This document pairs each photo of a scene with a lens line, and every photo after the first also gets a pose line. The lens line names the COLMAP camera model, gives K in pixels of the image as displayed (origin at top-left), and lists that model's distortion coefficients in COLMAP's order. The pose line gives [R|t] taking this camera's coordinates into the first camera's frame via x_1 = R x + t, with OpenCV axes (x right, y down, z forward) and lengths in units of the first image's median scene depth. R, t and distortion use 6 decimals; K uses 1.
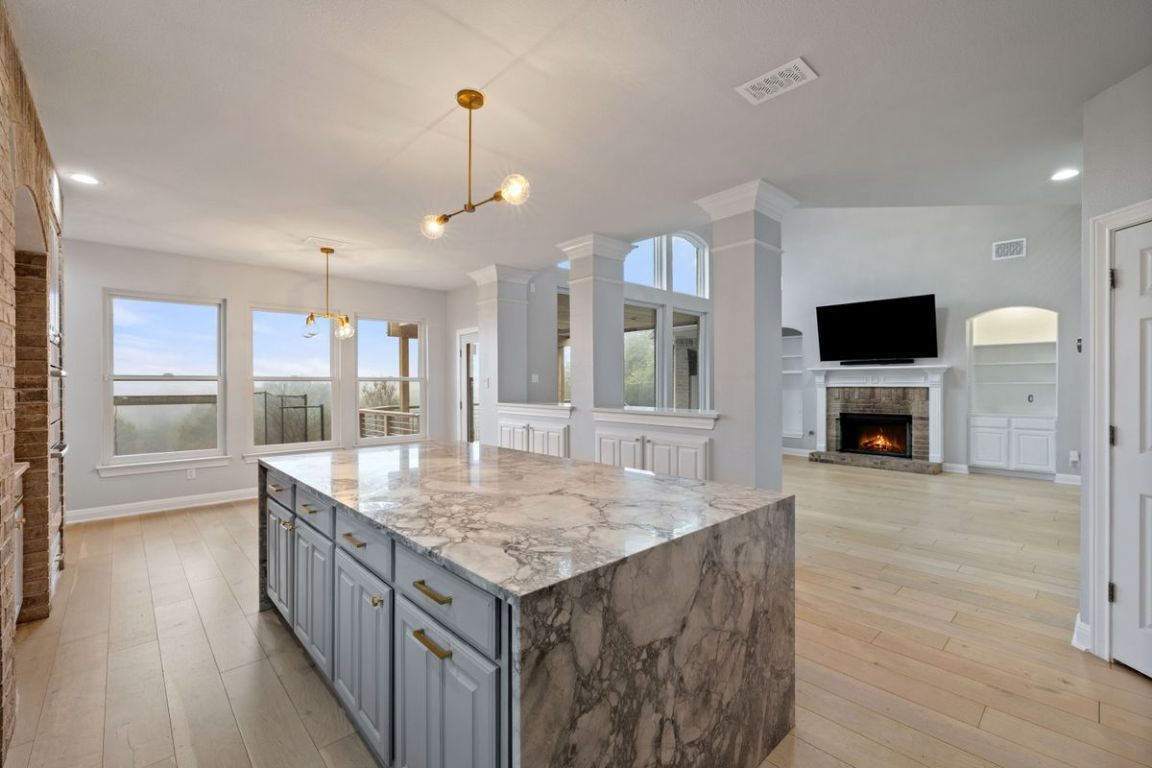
lens RADIAL K [[483.6, 0, 571.1], [0, 483.6, 388.5], [0, 0, 1]] dist [0.003611, -0.000179]
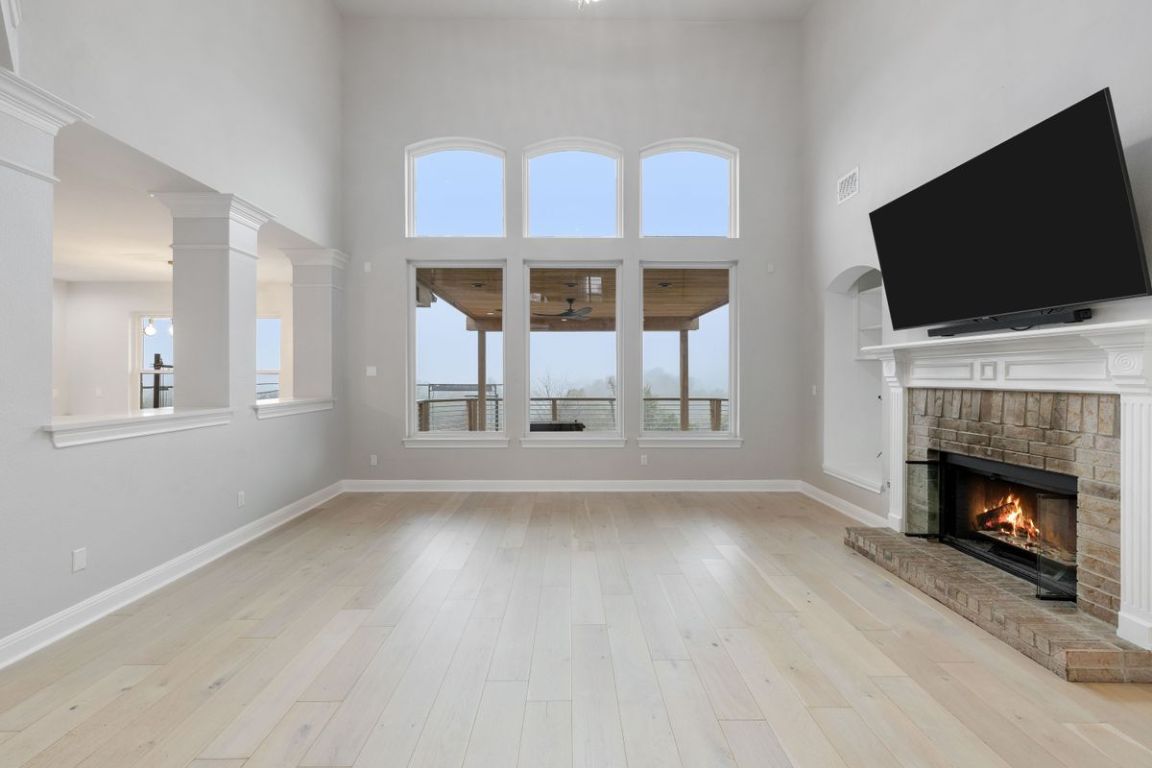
lens RADIAL K [[483.6, 0, 570.9], [0, 483.6, 378.8], [0, 0, 1]] dist [0.003611, -0.000179]
pose [[0.744009, 0.006550, -0.668138, 0.635149], [-0.007738, 0.999969, 0.001187, -0.009464], [0.668125, 0.004287, 0.744037, 0.494521]]
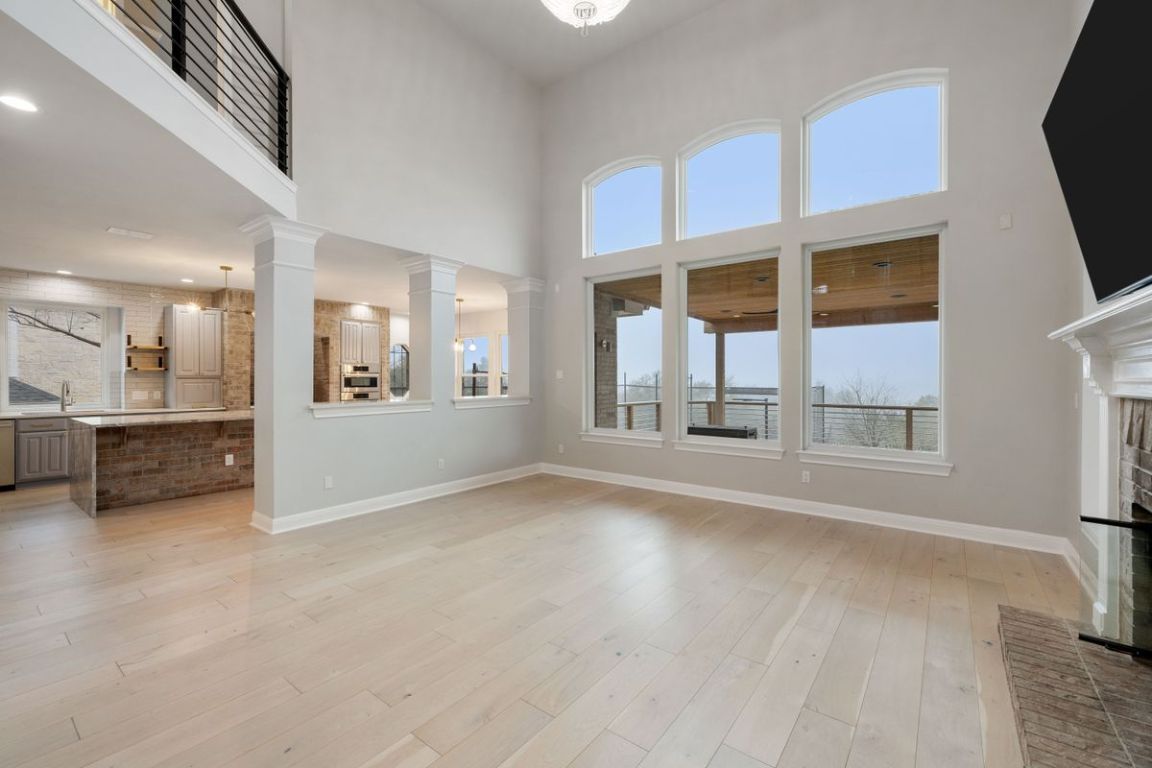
lens RADIAL K [[483.6, 0, 573.8], [0, 483.6, 380.3], [0, 0, 1]] dist [0.003611, -0.000179]
pose [[0.177879, 0.005408, -0.984037, 0.786237], [-0.009579, 0.999947, 0.003764, -0.010792], [0.984006, 0.008757, 0.177922, 0.701741]]
